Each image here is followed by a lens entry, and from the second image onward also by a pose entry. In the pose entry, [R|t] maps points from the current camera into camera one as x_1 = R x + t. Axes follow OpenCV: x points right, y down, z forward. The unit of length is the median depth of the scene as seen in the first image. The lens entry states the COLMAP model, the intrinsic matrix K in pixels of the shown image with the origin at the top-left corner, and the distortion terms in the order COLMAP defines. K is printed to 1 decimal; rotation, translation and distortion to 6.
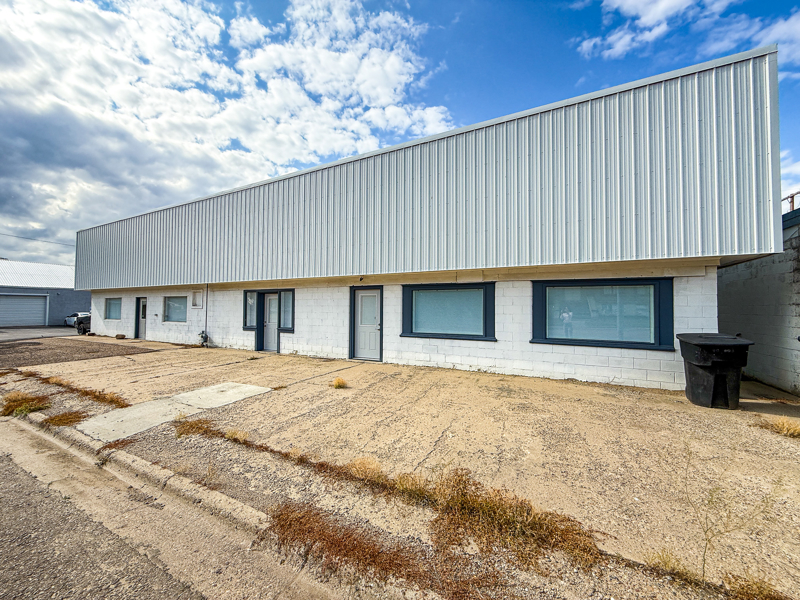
lens RADIAL K [[323.0, 0, 401.7], [0, 323.0, 299.0], [0, 0, 1]] dist [0.002101, 0.000033]
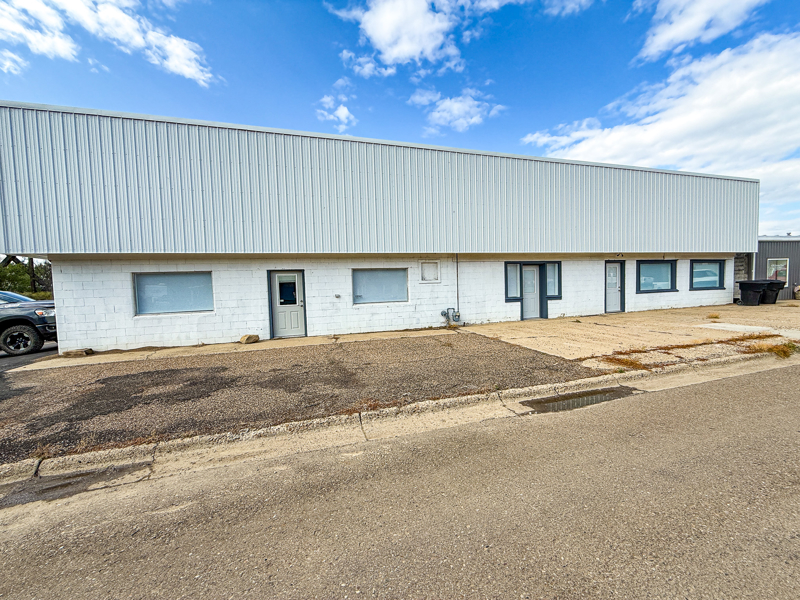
lens RADIAL K [[311.4, 0, 401.6], [0, 311.4, 289.7], [0, 0, 1]] dist [0.000726, -0.000314]
pose [[0.704849, -0.045736, 0.707881, -0.121150], [0.011698, 0.998533, 0.052868, 0.000370], [-0.709261, -0.028983, 0.704350, 0.048703]]
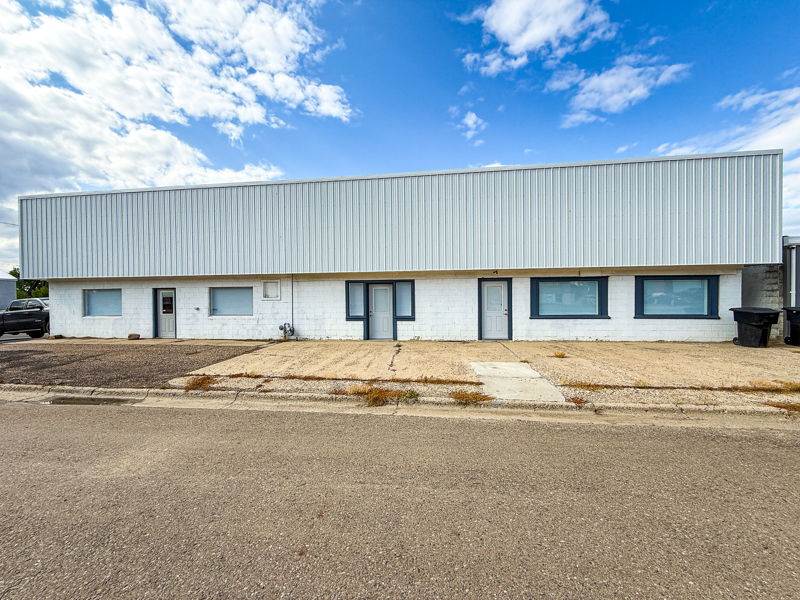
lens RADIAL K [[320.7, 0, 403.6], [0, 320.7, 302.0], [0, 0, 1]] dist [-0.000028, 0.000018]
pose [[0.935095, -0.024669, 0.353538, -0.058991], [0.005967, 0.998529, 0.053890, -0.001246], [-0.354347, -0.048283, 0.933867, 0.000666]]
